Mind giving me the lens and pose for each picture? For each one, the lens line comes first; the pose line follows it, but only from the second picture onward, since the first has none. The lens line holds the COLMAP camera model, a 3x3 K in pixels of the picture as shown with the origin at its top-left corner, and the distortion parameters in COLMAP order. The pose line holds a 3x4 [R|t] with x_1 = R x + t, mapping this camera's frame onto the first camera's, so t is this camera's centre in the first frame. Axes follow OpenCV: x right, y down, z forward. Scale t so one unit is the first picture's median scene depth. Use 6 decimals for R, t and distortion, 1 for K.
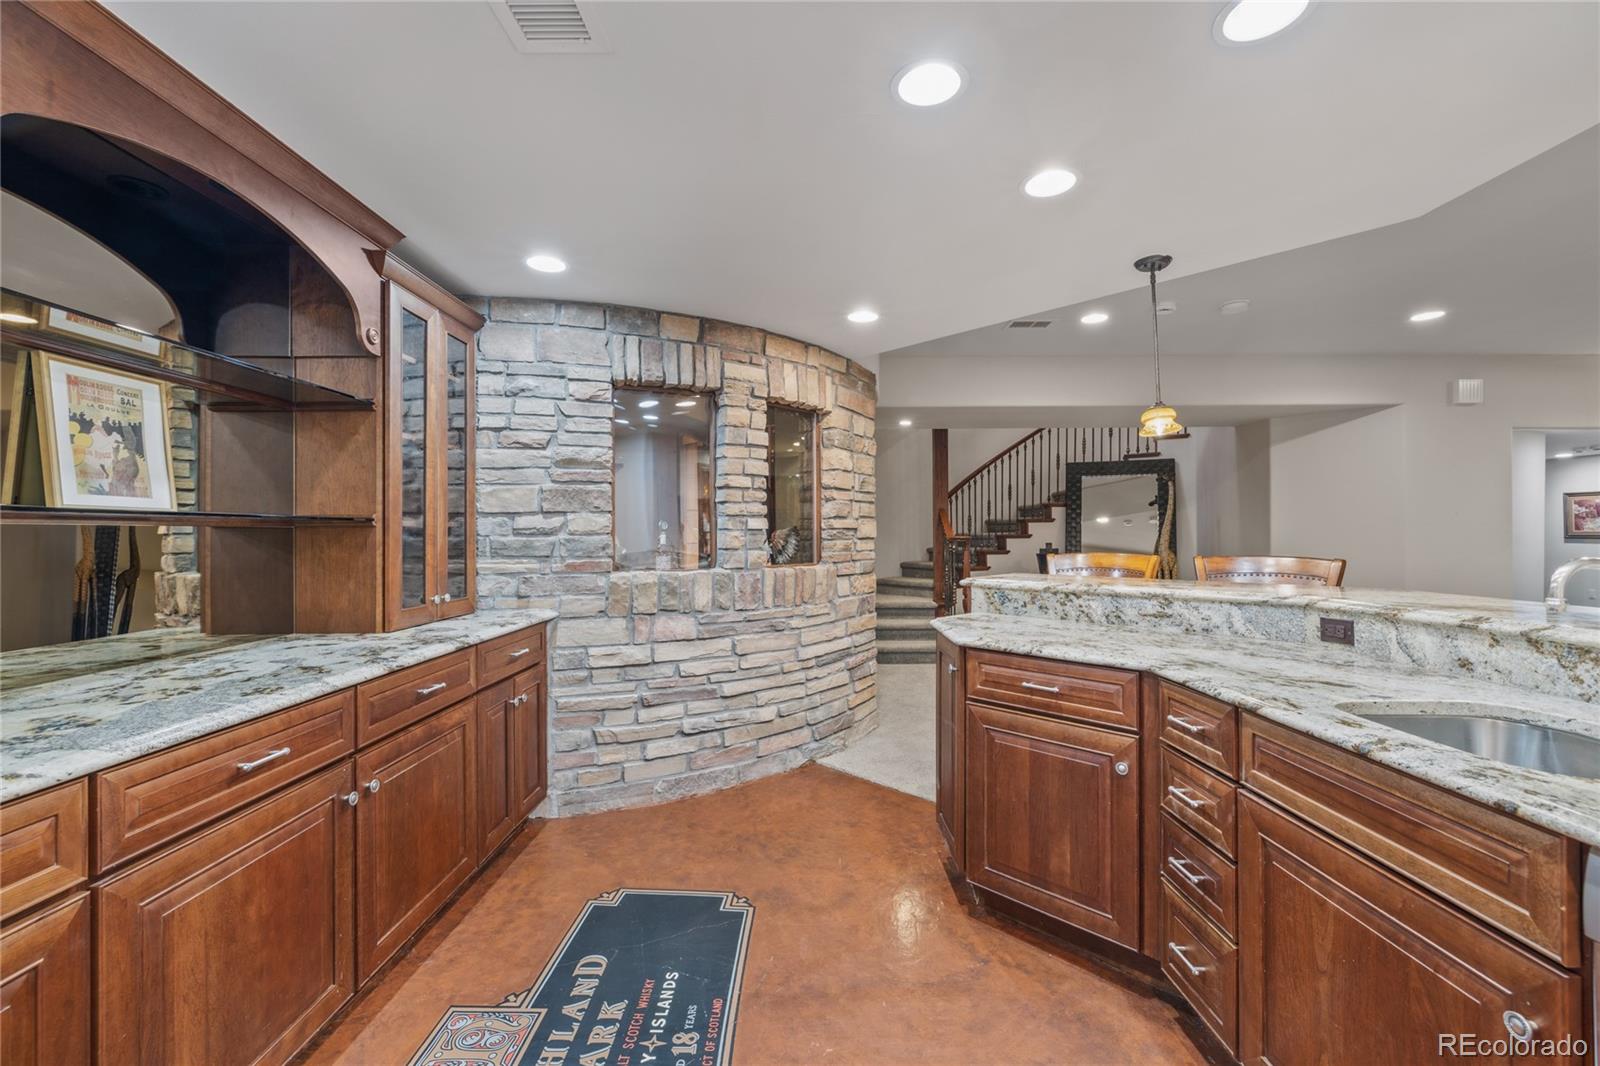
lens RADIAL K [[679.3, 0, 798.5], [0, 679.3, 530.2], [0, 0, 1]] dist [0.003985, 0.000236]
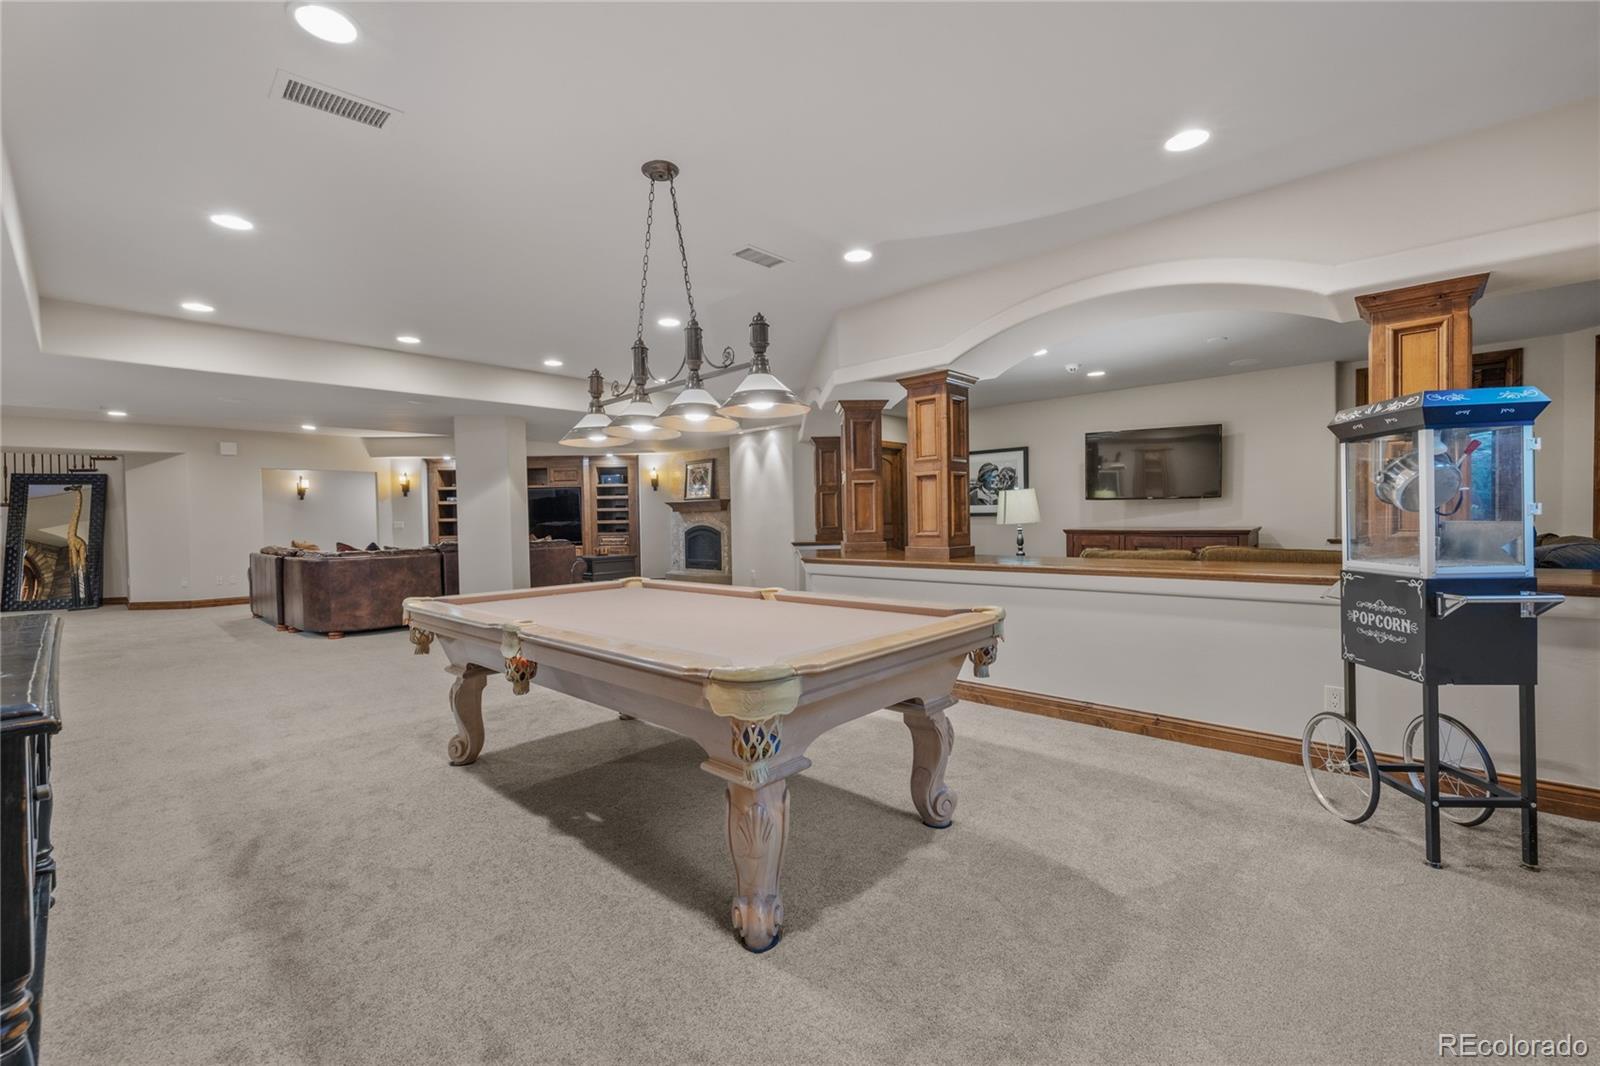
lens RADIAL K [[679.3, 0, 794.4], [0, 679.3, 524.9], [0, 0, 1]] dist [0.003985, 0.000236]
pose [[0.686808, -0.024595, 0.726422, 1.821120], [0.018583, 0.999695, 0.016277, 0.020888], [-0.726601, 0.002319, 0.687056, -3.788330]]
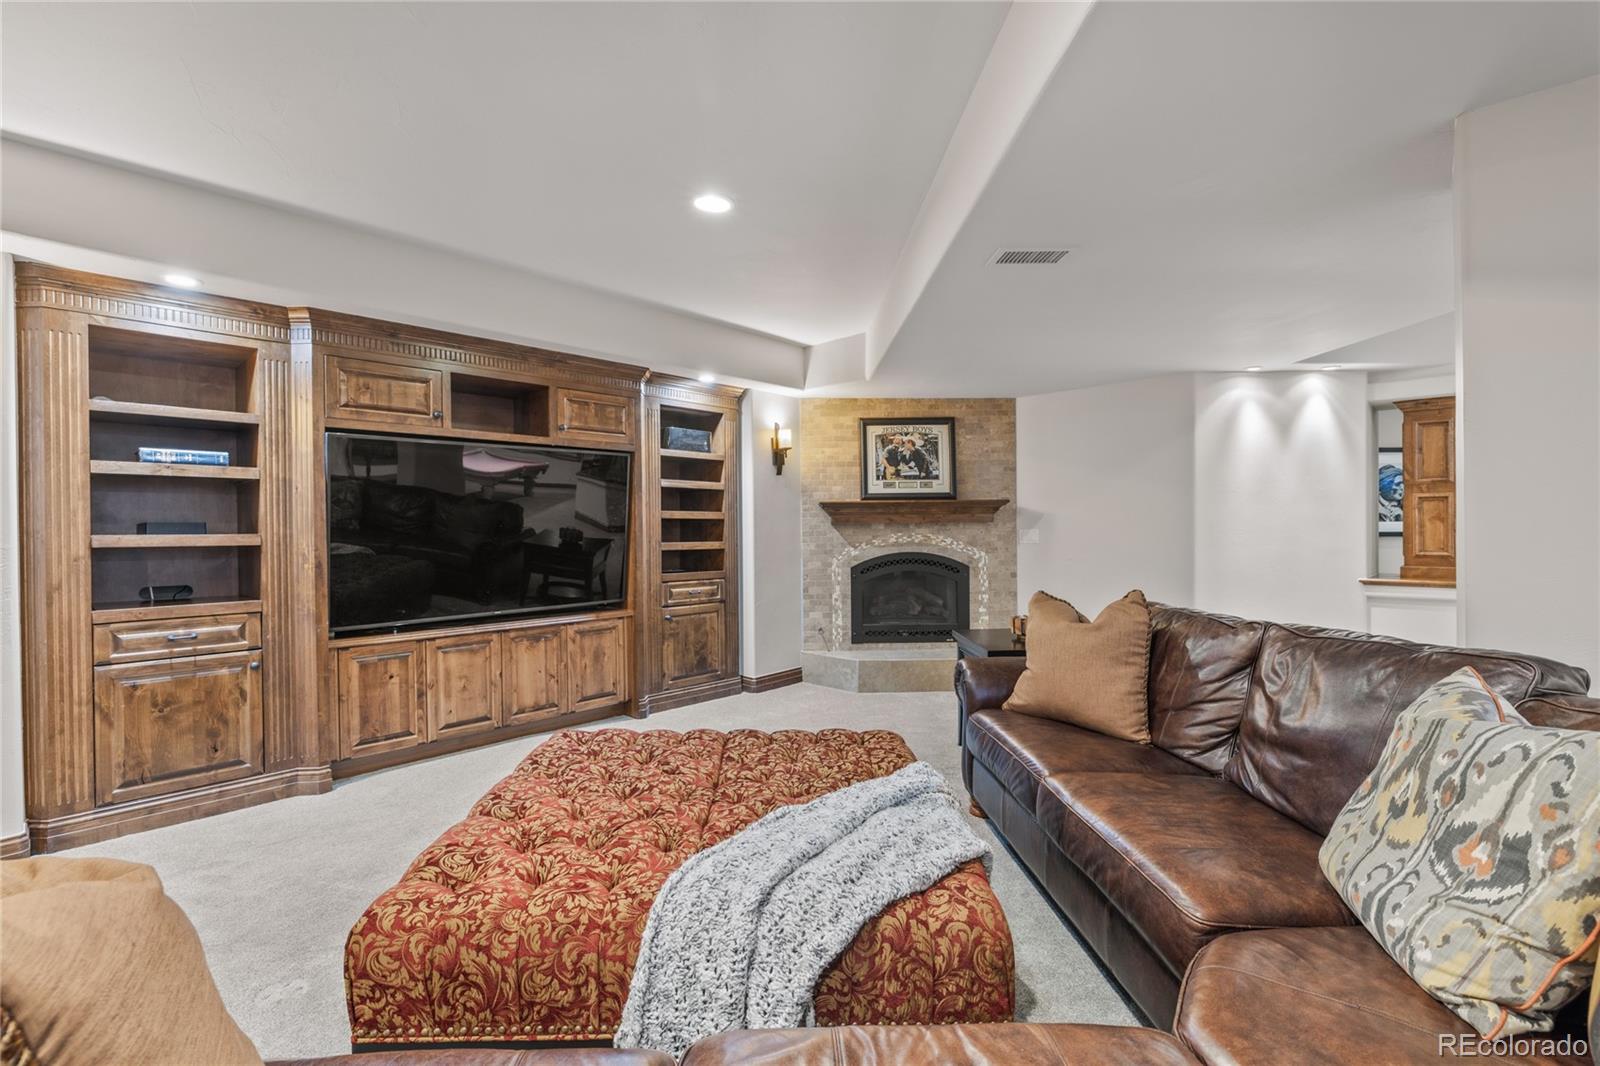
lens RADIAL K [[709.5, 0, 798.5], [0, 709.5, 531.8], [0, 0, 1]] dist [-0.010352, 0.001795]
pose [[-0.031039, -0.004799, 0.999507, 2.520317], [0.006223, 0.999968, 0.004995, 0.003428], [-0.999499, 0.006375, -0.031008, 1.049285]]
